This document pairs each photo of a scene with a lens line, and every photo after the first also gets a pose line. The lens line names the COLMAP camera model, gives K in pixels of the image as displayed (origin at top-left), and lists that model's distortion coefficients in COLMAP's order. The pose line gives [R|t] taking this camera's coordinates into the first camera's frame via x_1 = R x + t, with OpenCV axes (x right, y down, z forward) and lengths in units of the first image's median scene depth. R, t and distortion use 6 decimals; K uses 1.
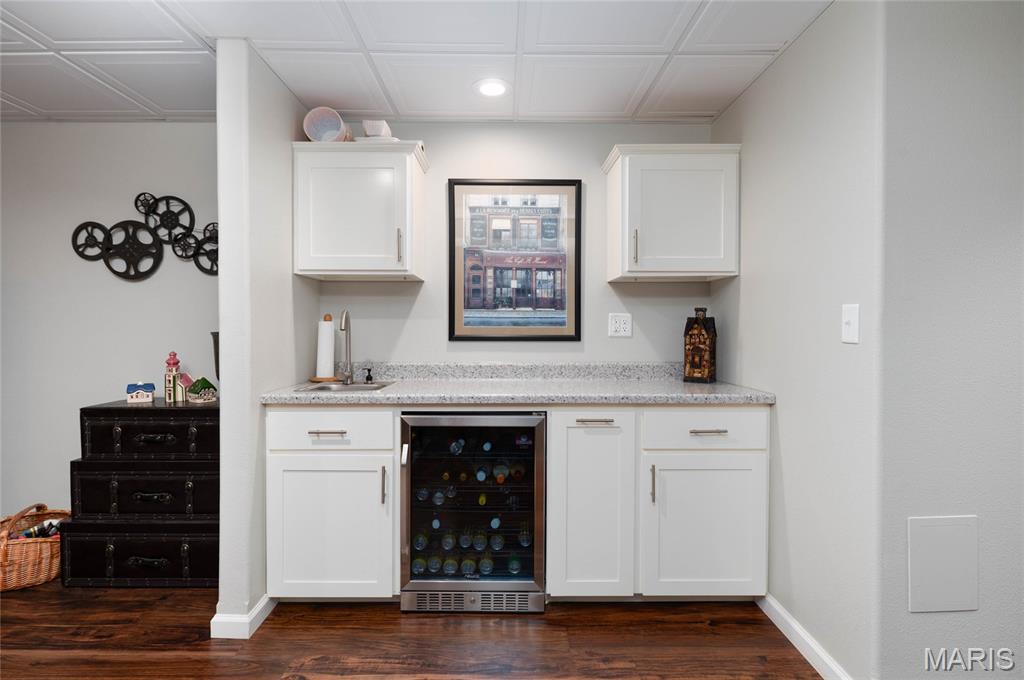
lens RADIAL K [[492.5, 0, 511.6], [0, 492.5, 339.0], [0, 0, 1]] dist [0.026313, 0.000400]
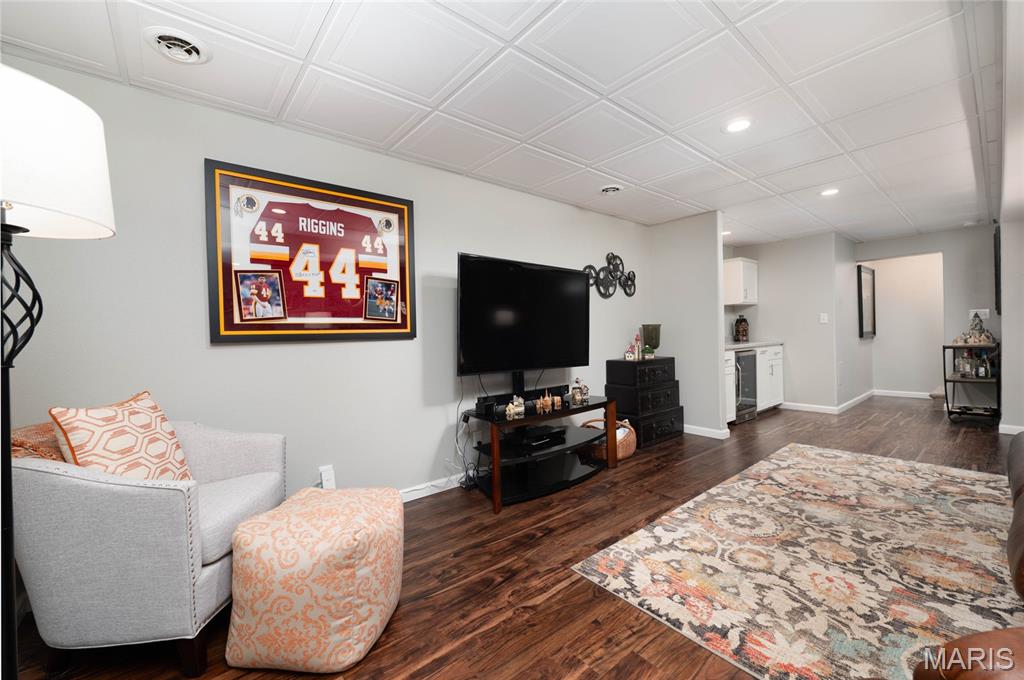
lens RADIAL K [[412.7, 0, 512.3], [0, 412.7, 336.4], [0, 0, 1]] dist [0.000964, 0.000044]
pose [[0.773484, -0.027400, 0.633223, -2.044756], [0.028999, 0.999549, 0.007828, 0.007328], [-0.633152, 0.012308, 0.773930, 0.004209]]
